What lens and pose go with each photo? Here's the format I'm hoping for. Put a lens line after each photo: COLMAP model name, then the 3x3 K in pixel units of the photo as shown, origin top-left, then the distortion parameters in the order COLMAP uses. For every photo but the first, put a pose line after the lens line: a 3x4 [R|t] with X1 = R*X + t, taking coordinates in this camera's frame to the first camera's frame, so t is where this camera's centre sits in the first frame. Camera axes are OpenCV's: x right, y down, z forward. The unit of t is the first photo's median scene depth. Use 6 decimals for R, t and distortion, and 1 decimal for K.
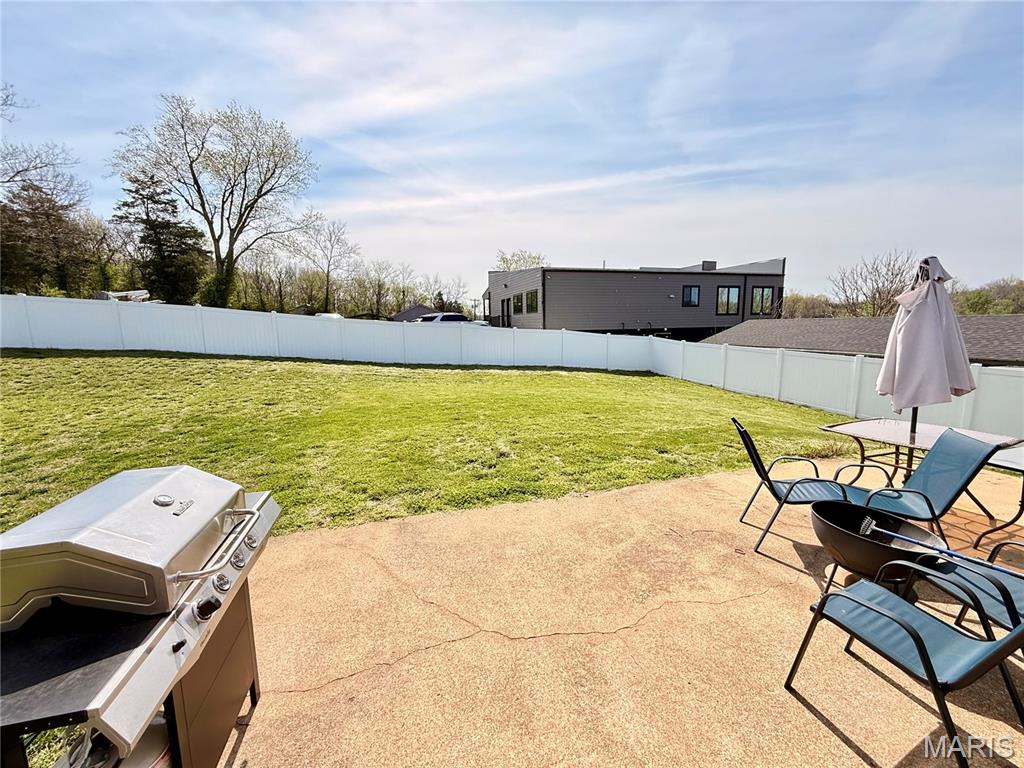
lens RADIAL K [[407.9, 0, 506.3], [0, 407.9, 379.6], [0, 0, 1]] dist [-0.000884, 0.000368]
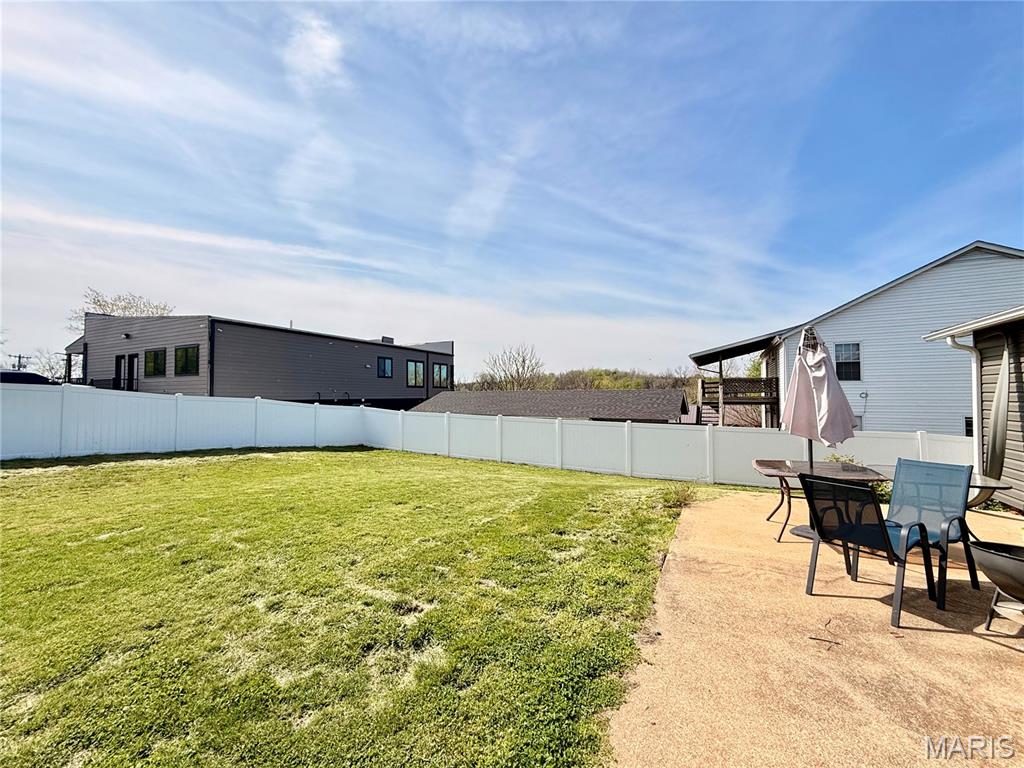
lens RADIAL K [[407.9, 0, 504.4], [0, 407.9, 394.8], [0, 0, 1]] dist [-0.000884, 0.000368]
pose [[0.685422, 0.016901, 0.727950, -0.089866], [0.089015, 0.990287, -0.106806, -0.006602], [-0.722684, 0.138006, 0.677261, 0.146621]]
